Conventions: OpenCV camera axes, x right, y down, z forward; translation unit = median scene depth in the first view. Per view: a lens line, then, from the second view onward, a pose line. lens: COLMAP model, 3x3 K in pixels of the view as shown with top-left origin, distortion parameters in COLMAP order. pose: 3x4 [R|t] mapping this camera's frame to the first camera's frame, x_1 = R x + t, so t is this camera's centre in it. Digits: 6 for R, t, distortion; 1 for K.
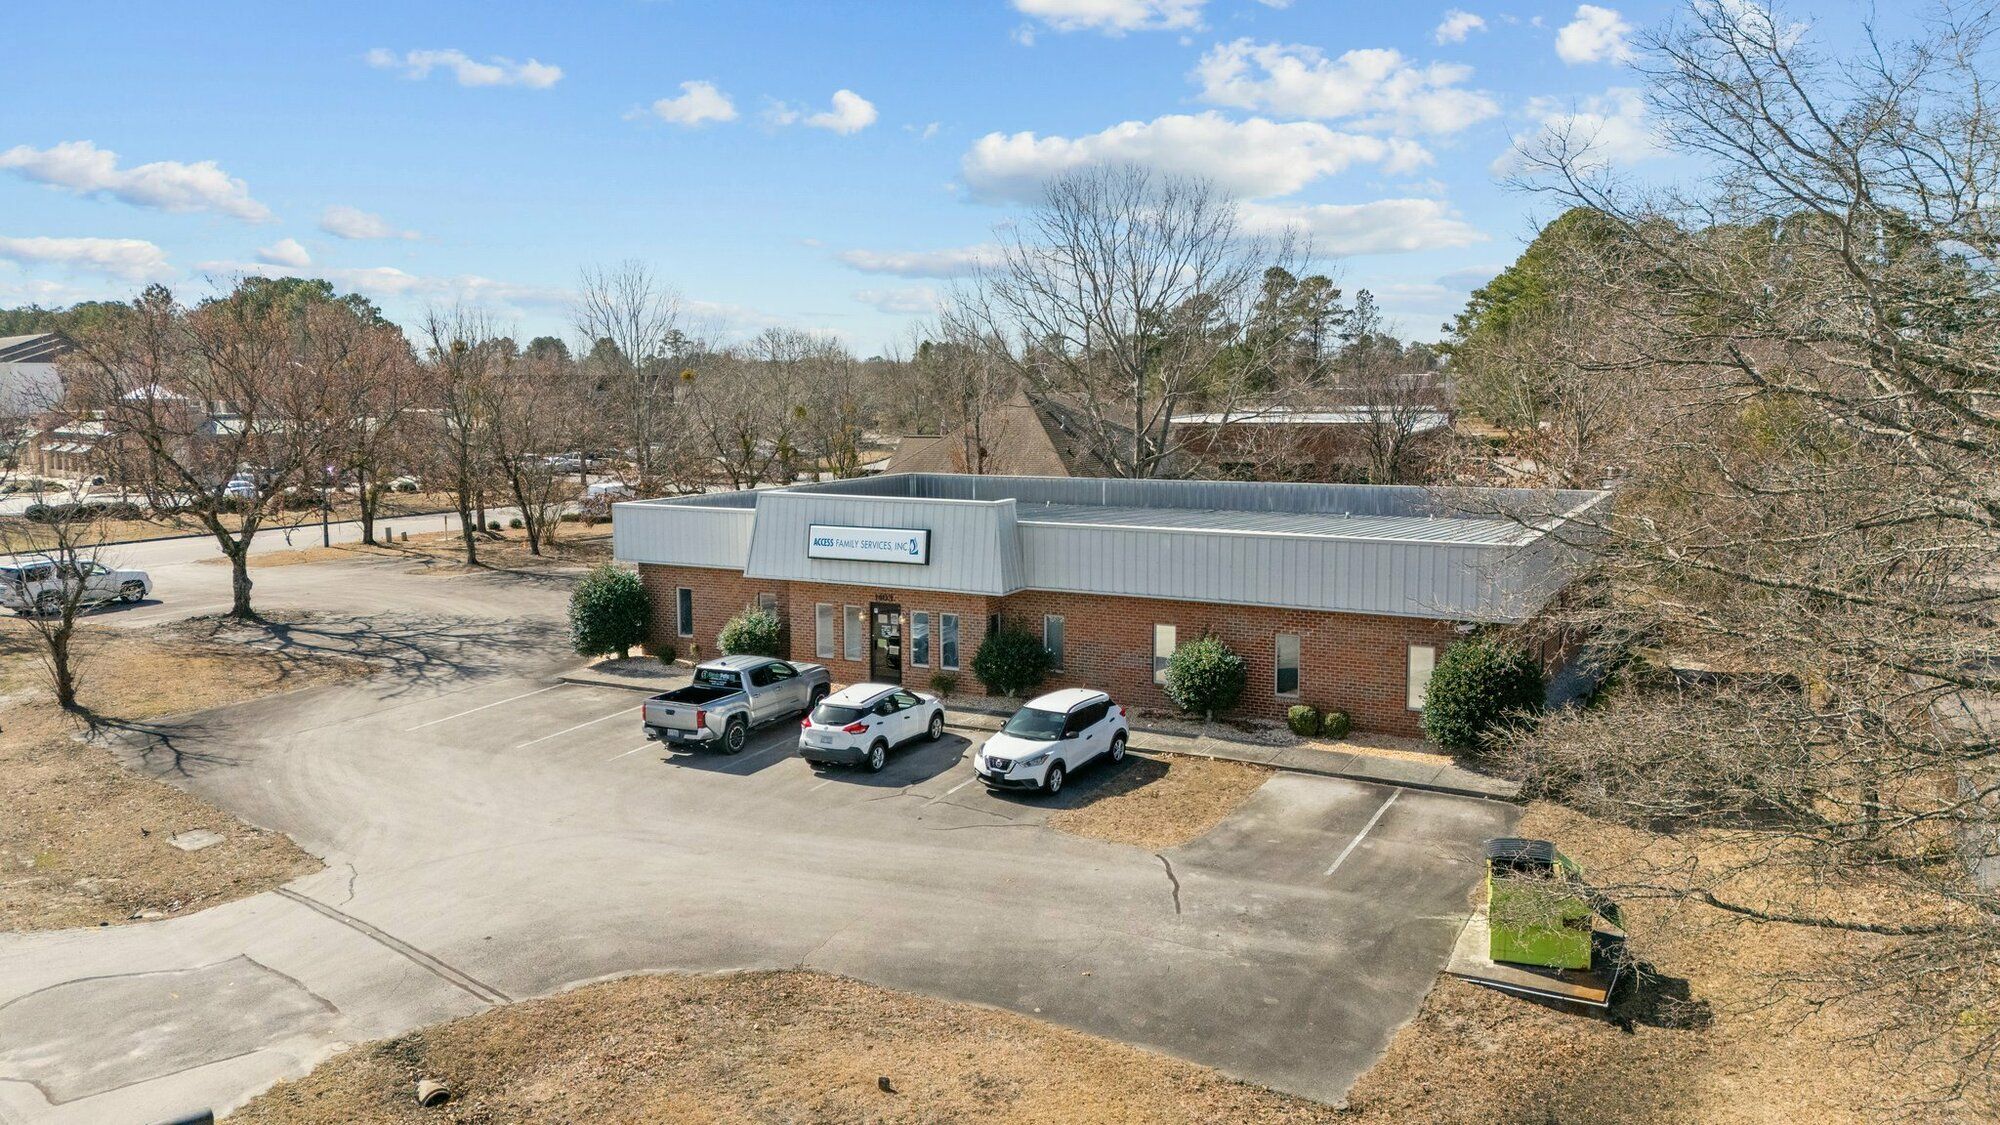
lens RADIAL K [[1462.4, 0, 1002.4], [0, 1462.4, 552.2], [0, 0, 1]] dist [0.056828, -0.039356]
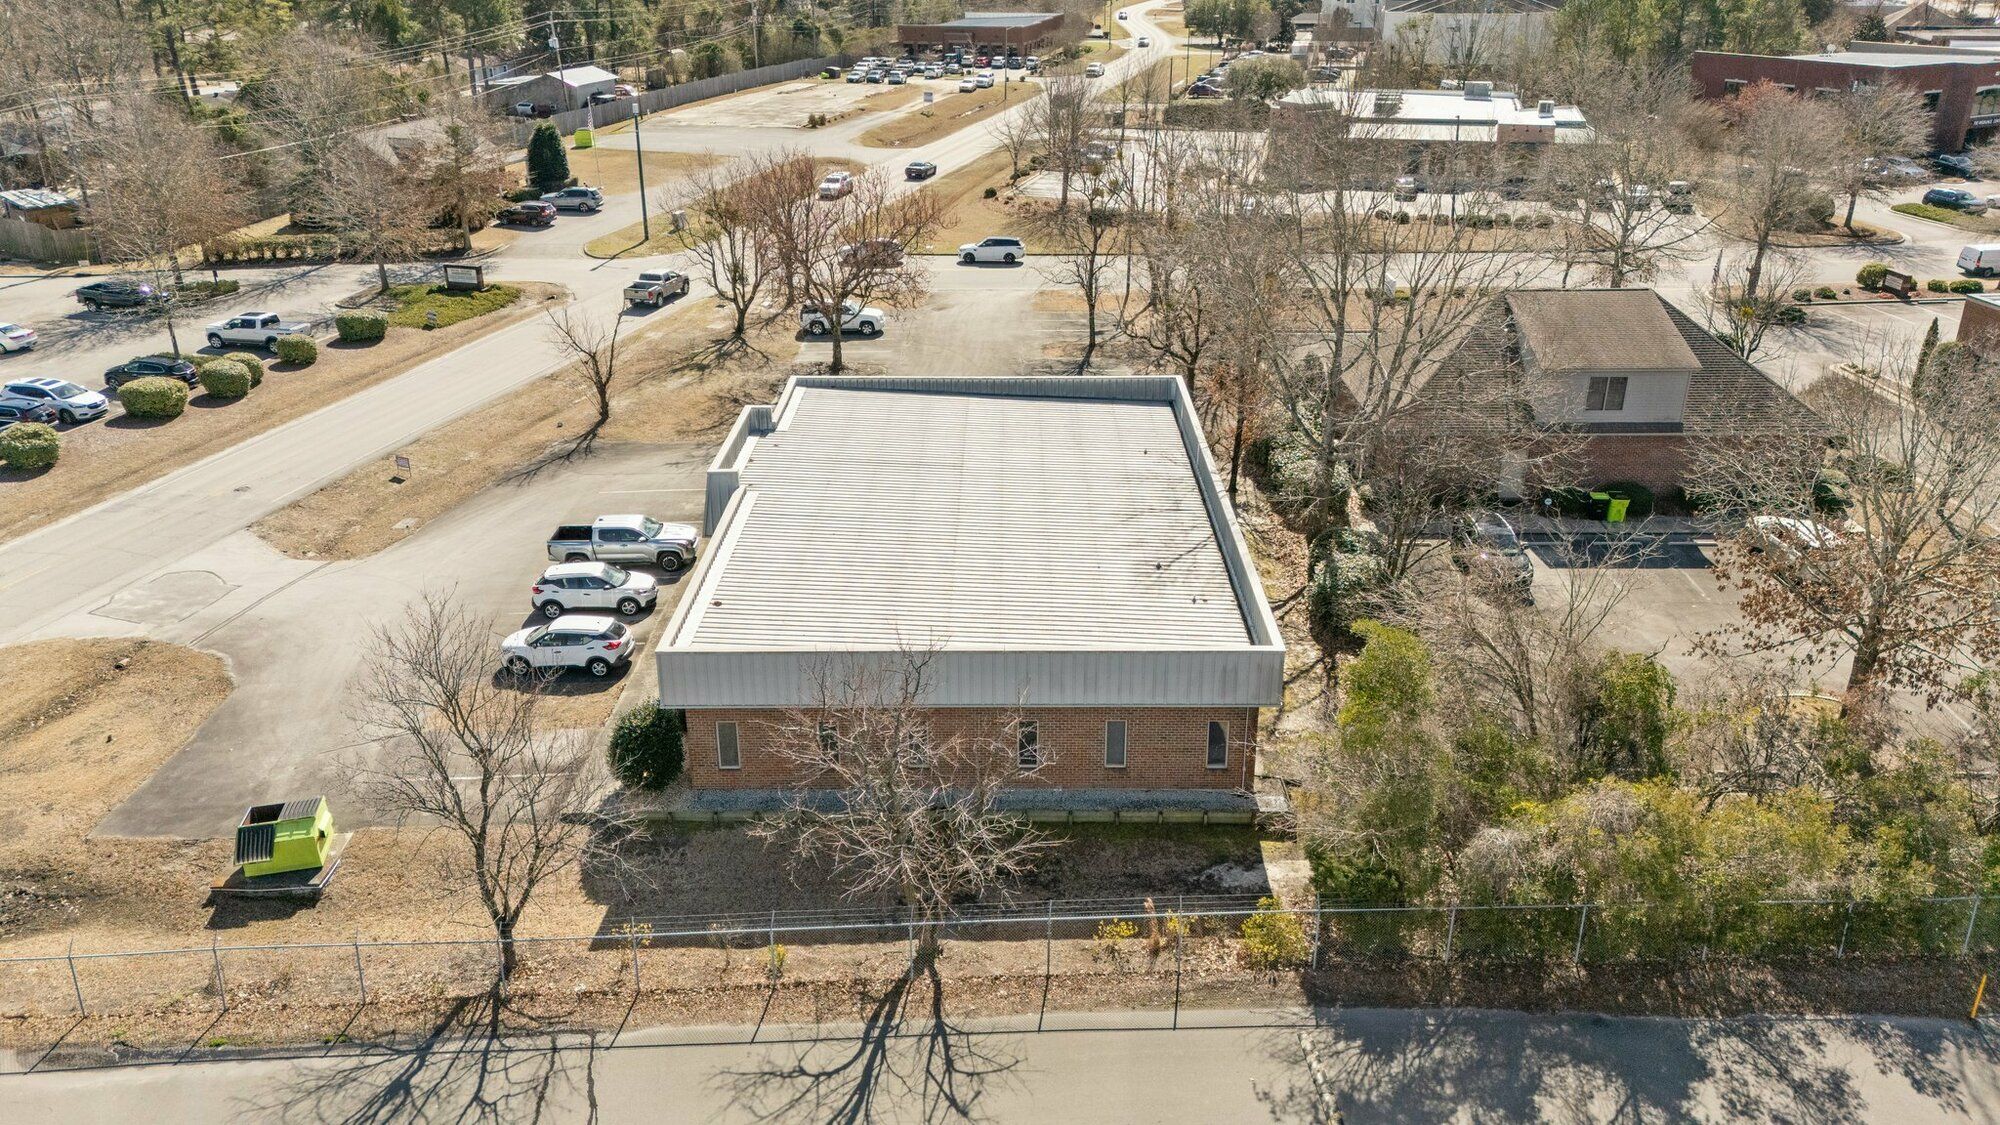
lens RADIAL K [[1462.4, 0, 1001.1], [0, 1462.4, 576.2], [0, 0, 1]] dist [0.056828, -0.039356]
pose [[0.467808, 0.365126, -0.804884, 1.474498], [-0.105089, 0.927196, 0.359532, -0.544422], [0.877560, -0.083607, 0.472121, 0.684553]]
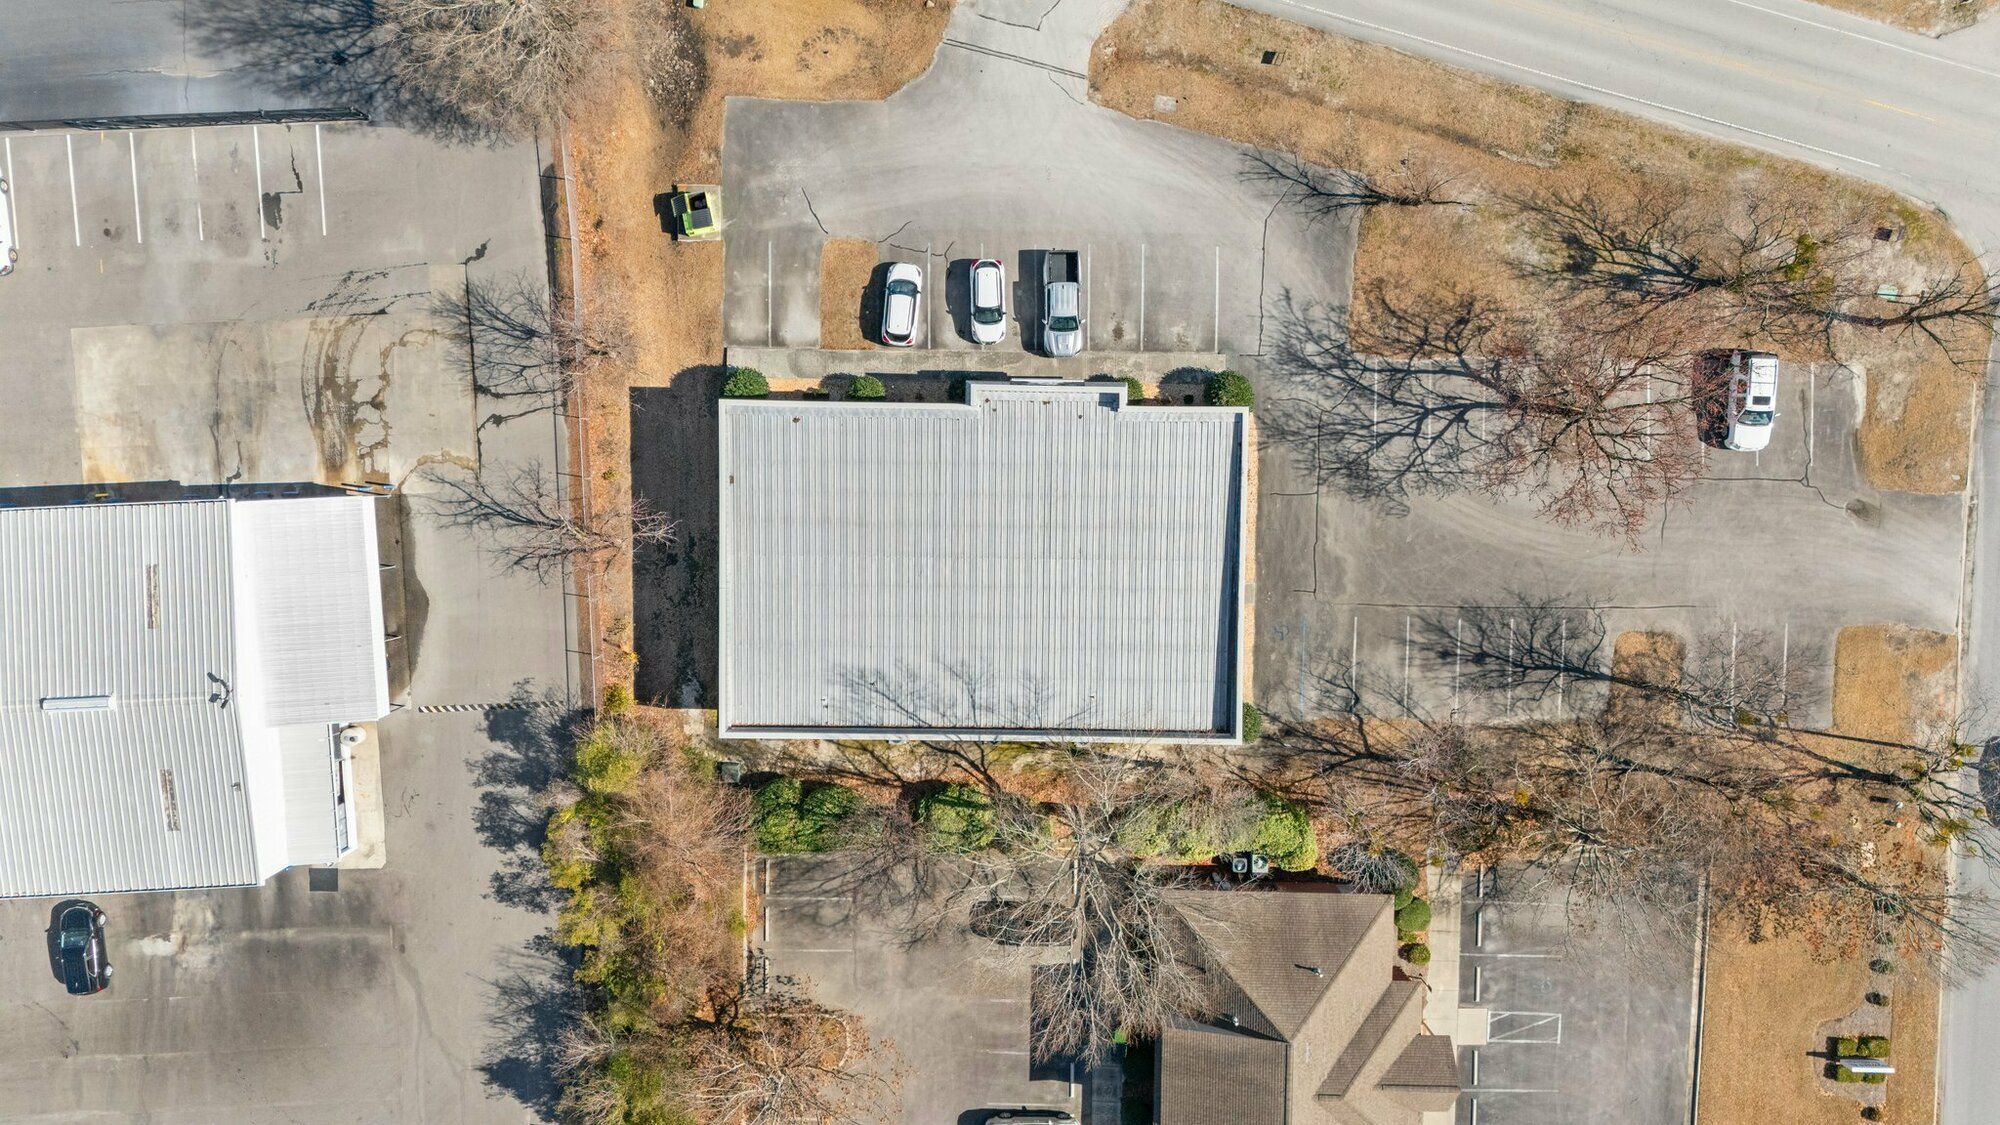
lens RADIAL K [[1462.4, 0, 991.4], [0, 1462.4, 566.0], [0, 0, 1]] dist [0.056828, -0.039356]
pose [[-0.887071, 0.459753, 0.041610, 0.001754], [-0.042943, -0.171930, 0.984173, -2.328919], [0.459631, 0.871245, 0.172258, 1.038378]]
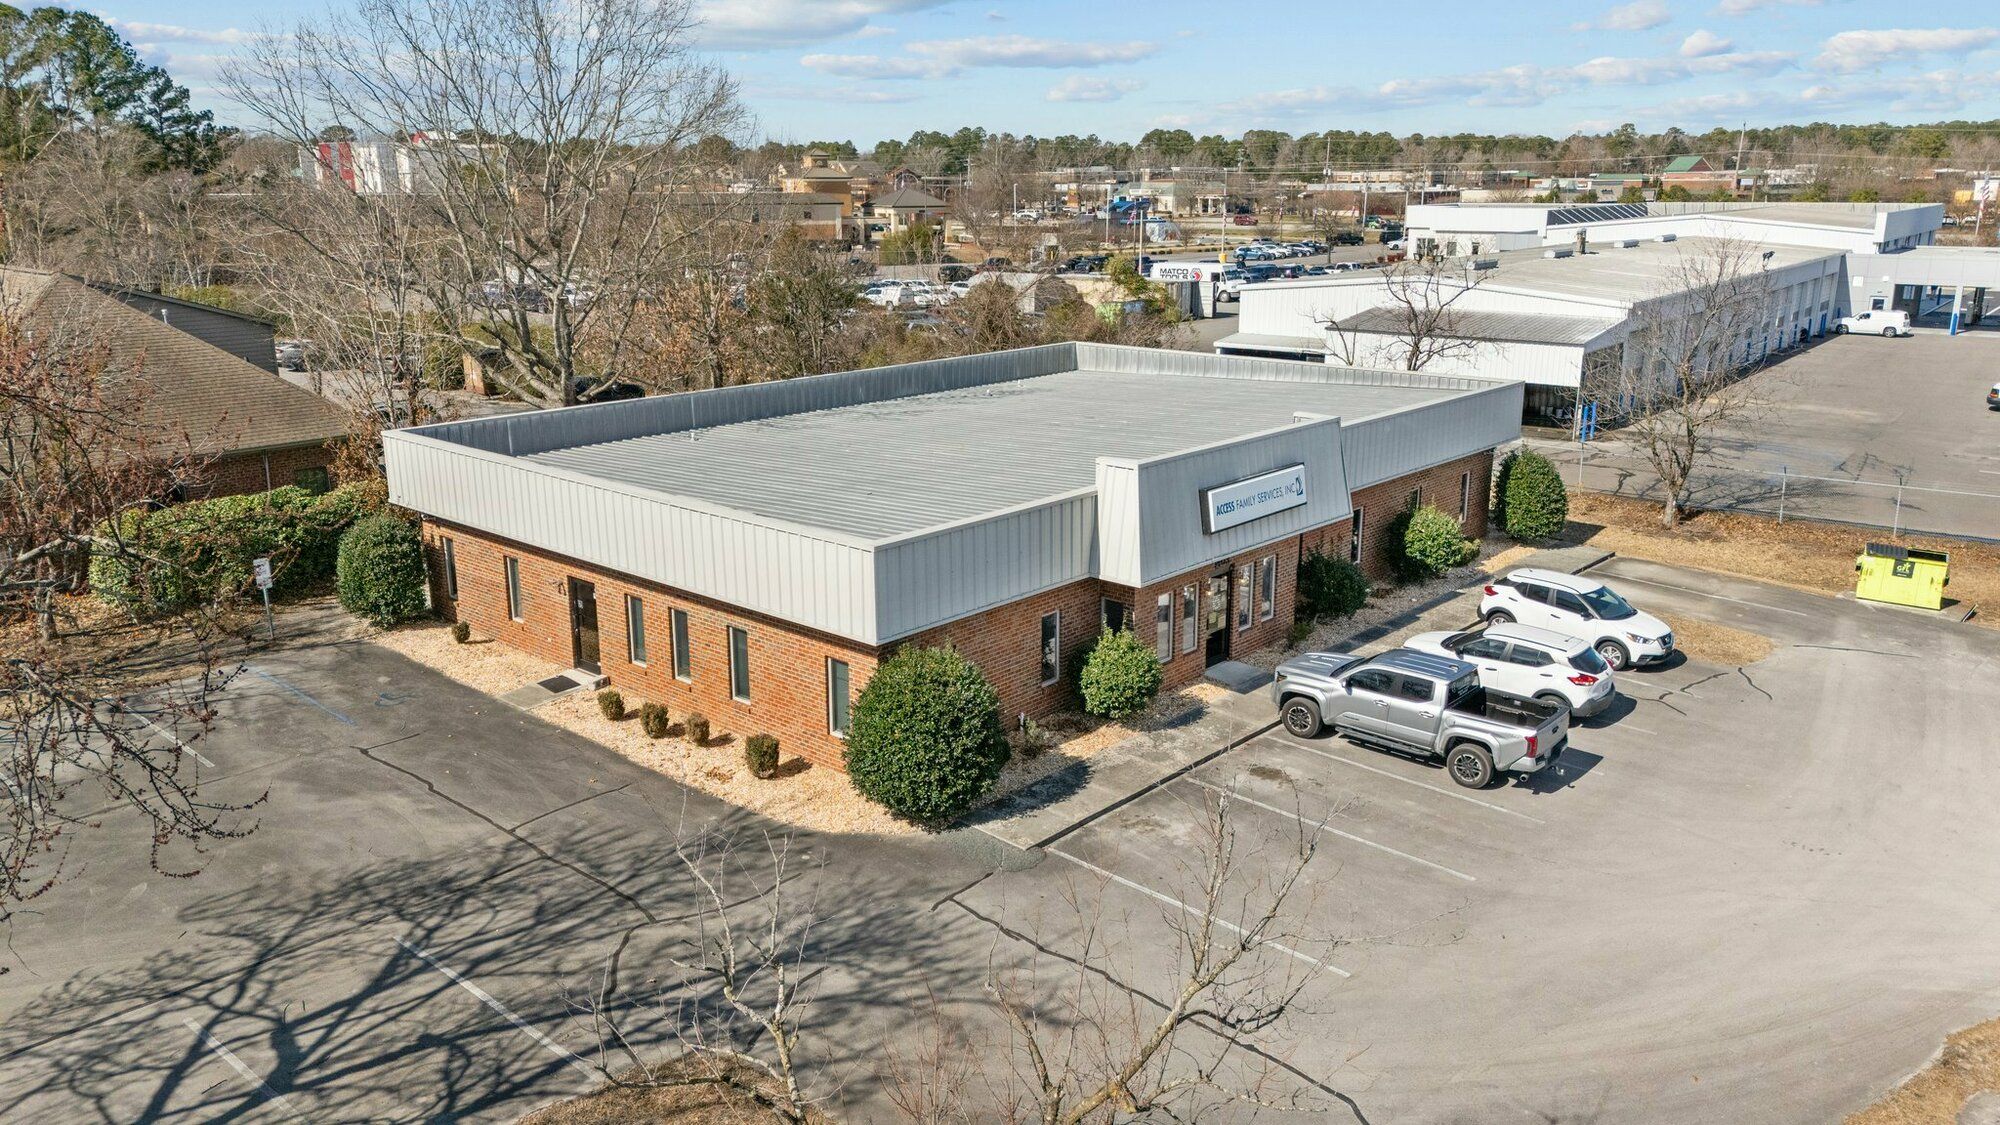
lens RADIAL K [[1462.4, 0, 999.6], [0, 1462.4, 565.2], [0, 0, 1]] dist [0.056828, -0.039356]
pose [[0.235529, -0.247283, 0.939882, -1.083901], [0.113941, 0.967445, 0.225982, -0.203023], [-0.965165, 0.053866, 0.256037, 1.140756]]
